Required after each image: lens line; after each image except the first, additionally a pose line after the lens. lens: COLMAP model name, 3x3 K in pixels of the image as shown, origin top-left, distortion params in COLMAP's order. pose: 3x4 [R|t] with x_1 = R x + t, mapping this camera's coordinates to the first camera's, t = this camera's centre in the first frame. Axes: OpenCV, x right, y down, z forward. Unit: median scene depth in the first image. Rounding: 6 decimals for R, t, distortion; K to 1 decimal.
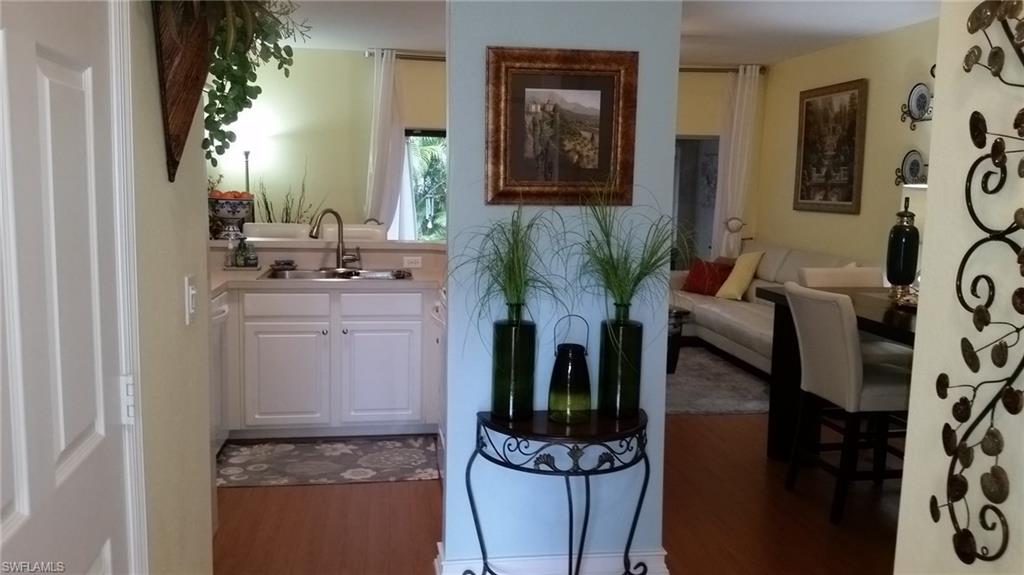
lens RADIAL K [[818.9, 0, 507.8], [0, 818.9, 300.6], [0, 0, 1]] dist [0.069283, -0.218831]
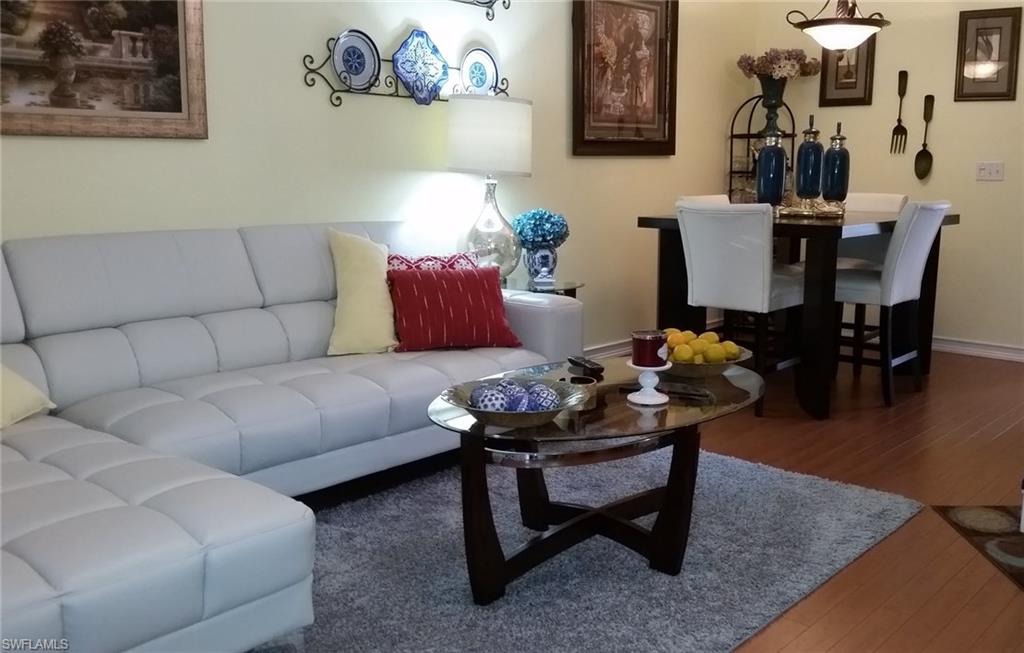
lens RADIAL K [[969.4, 0, 513.0], [0, 969.4, 408.1], [0, 0, 1]] dist [0.023013, -0.179684]
pose [[-0.659351, -0.195606, 0.725944, -0.140504], [0.087484, 0.939043, 0.332484, -0.124745], [-0.746728, 0.282732, -0.602046, 1.206657]]
